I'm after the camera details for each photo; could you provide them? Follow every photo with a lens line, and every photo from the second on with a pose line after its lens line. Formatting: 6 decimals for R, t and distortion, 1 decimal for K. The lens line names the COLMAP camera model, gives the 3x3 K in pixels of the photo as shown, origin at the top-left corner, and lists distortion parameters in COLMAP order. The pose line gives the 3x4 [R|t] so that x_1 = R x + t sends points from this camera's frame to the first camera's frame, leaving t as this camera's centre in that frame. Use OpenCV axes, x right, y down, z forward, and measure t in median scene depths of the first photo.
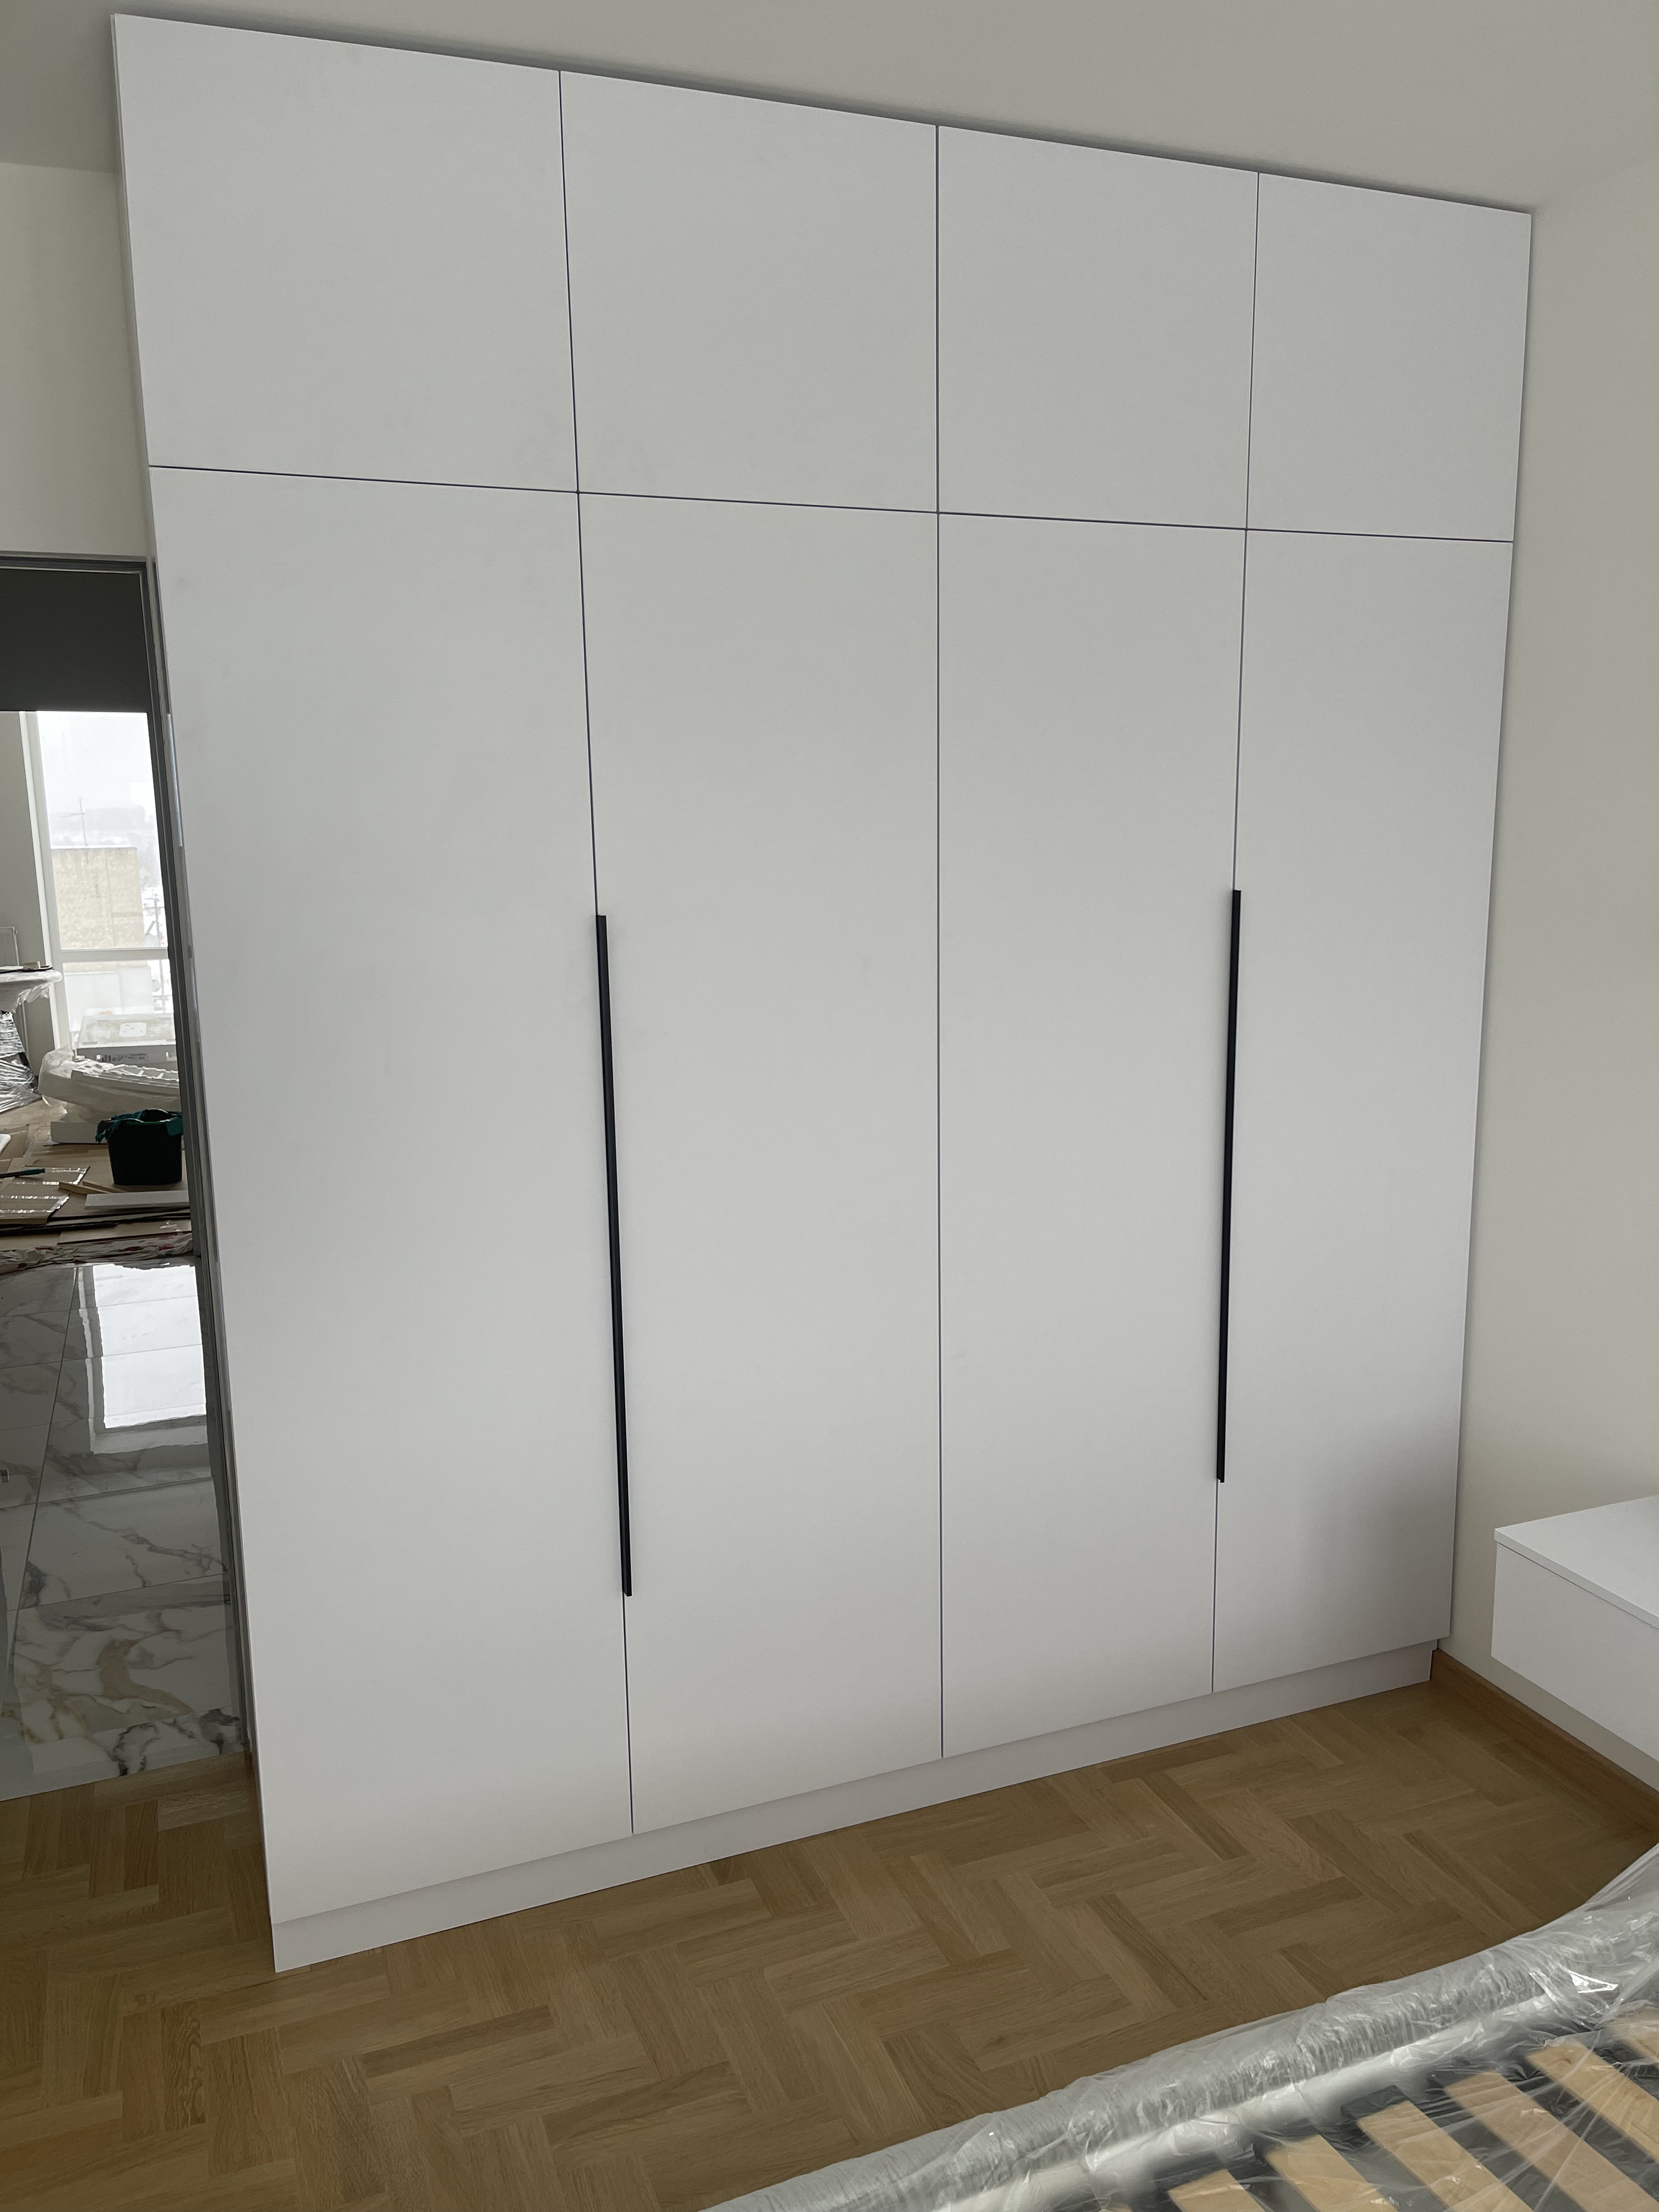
lens RADIAL K [[1709.0, 0, 837.2], [0, 1709.0, 1122.1], [0, 0, 1]] dist [0.078348, -0.105380]
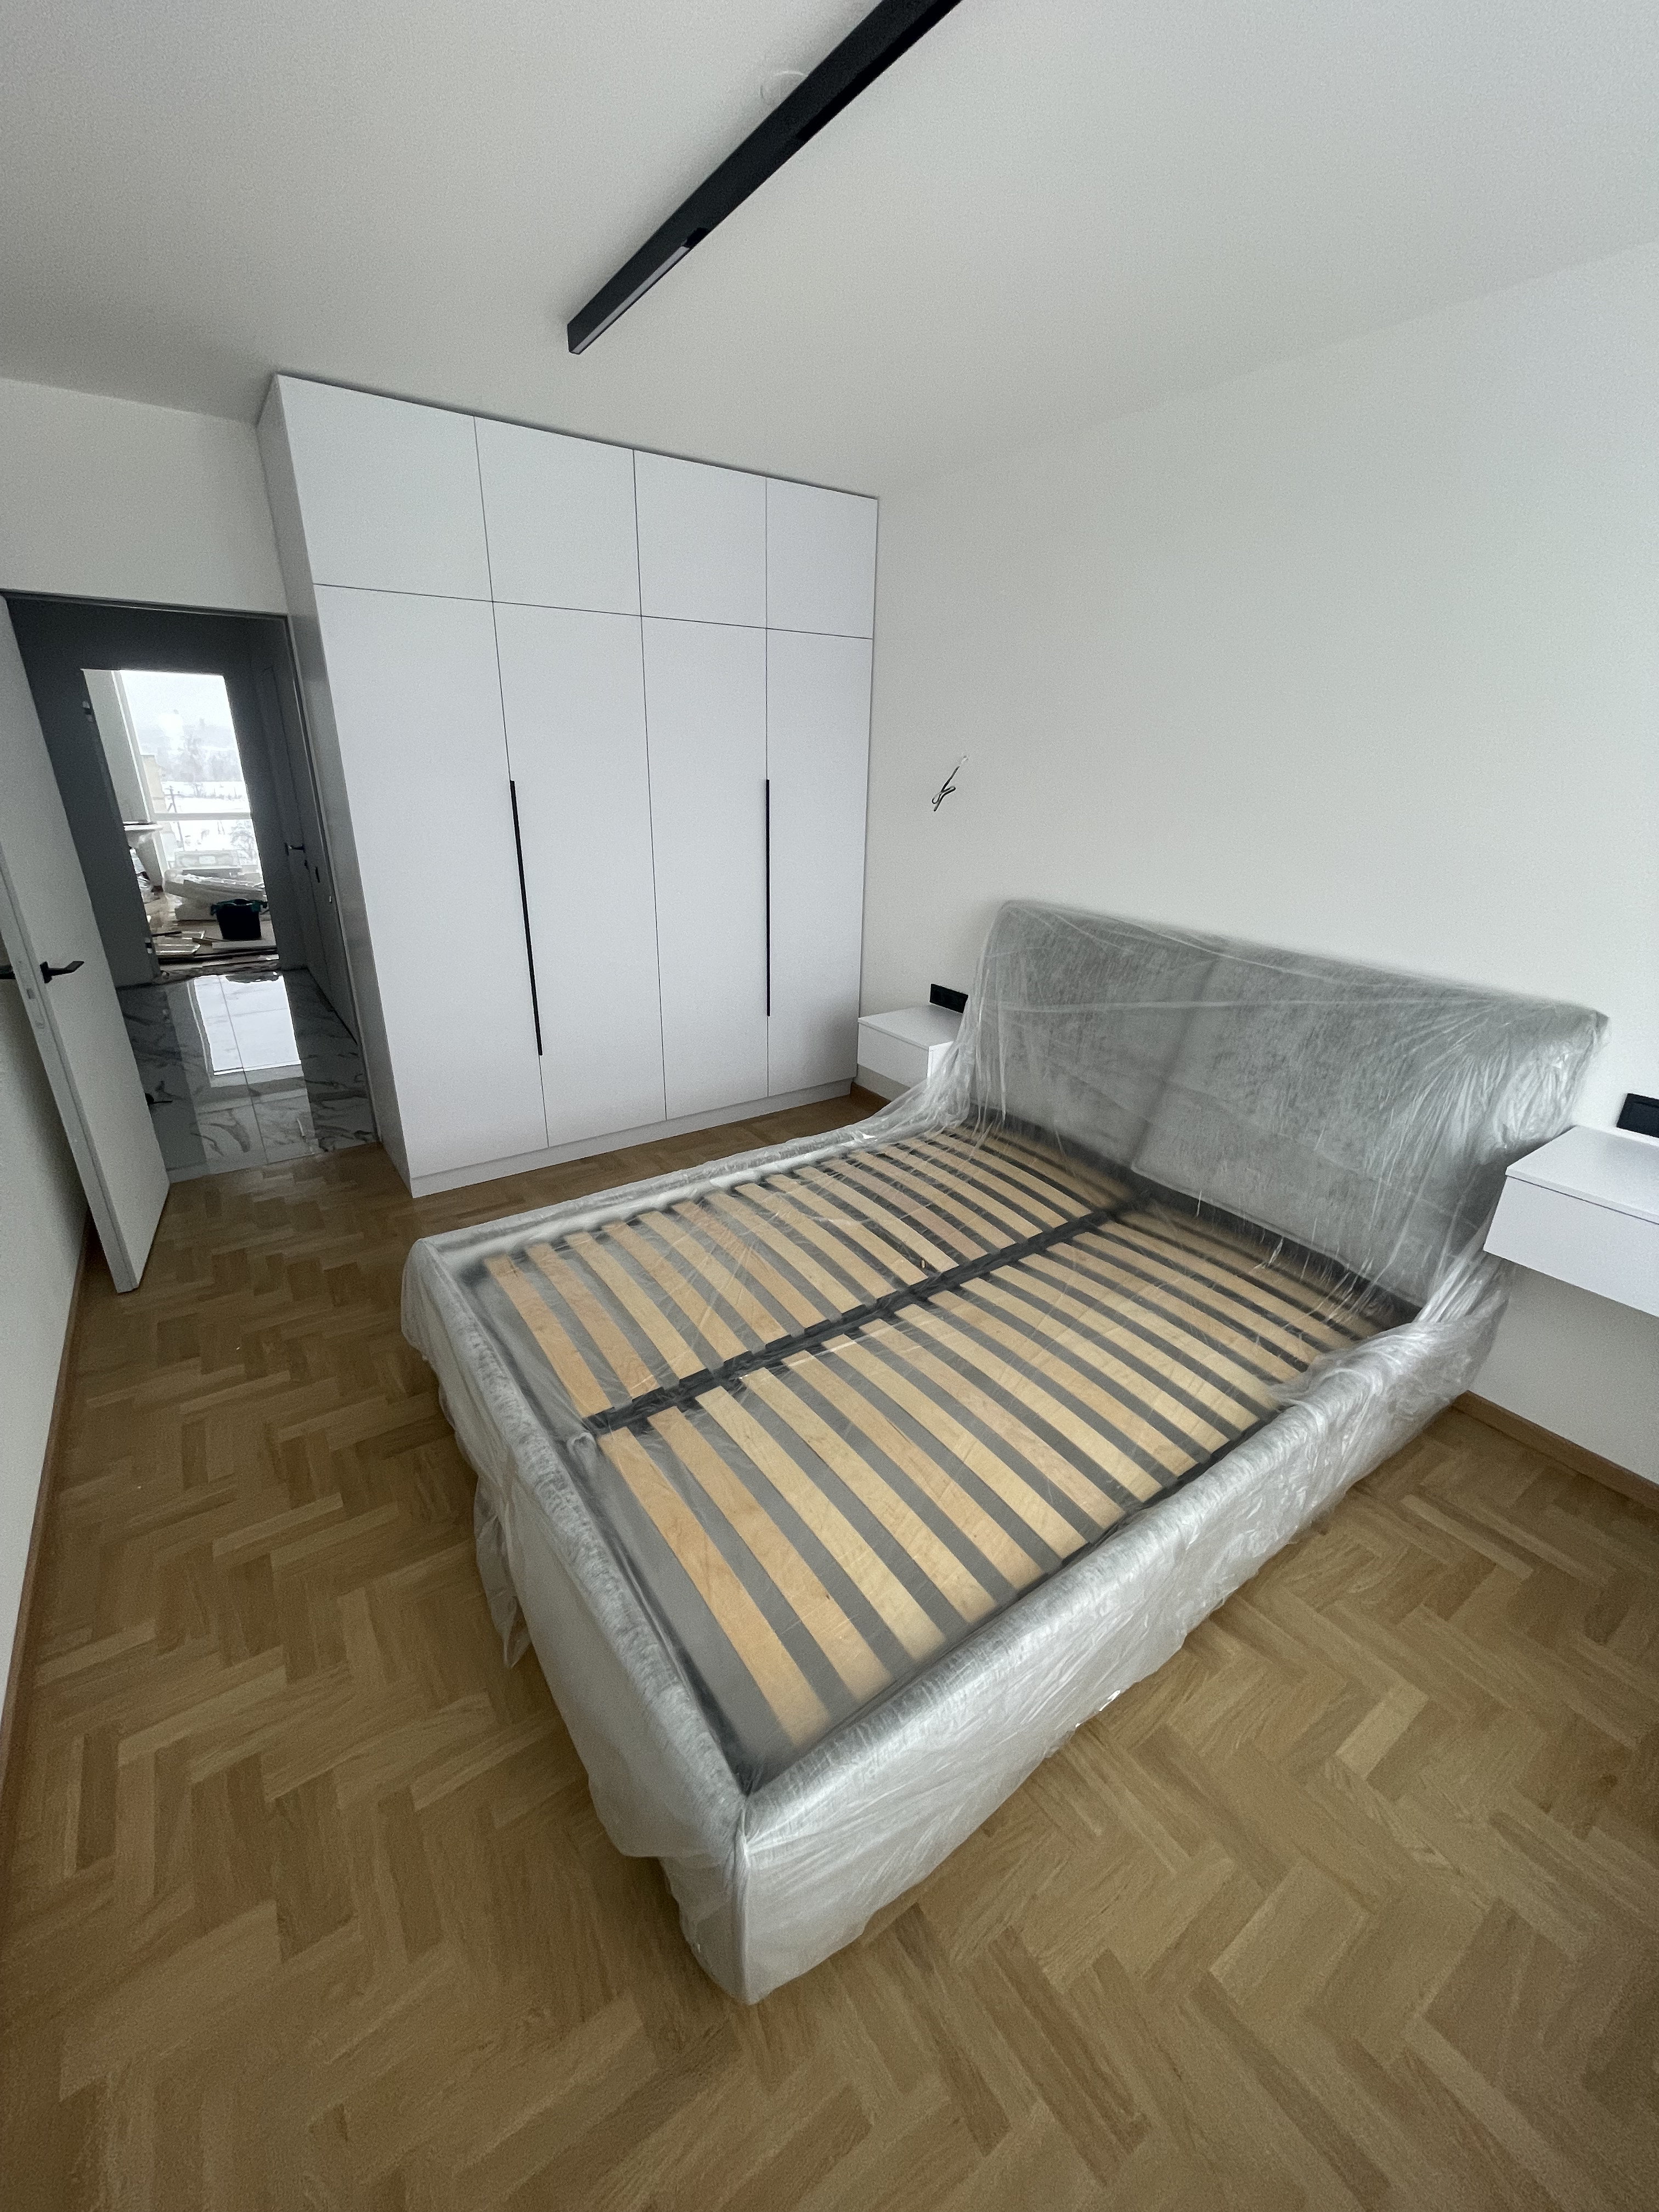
lens RADIAL K [[895.2, 0, 824.2], [0, 895.2, 1103.8], [0, 0, 1]] dist [-0.003030, 0.000606]
pose [[0.973334, -0.053348, 0.223102, -0.008661], [0.008609, 0.980392, 0.196869, 0.077213], [-0.229230, -0.189698, 0.954708, -0.385912]]
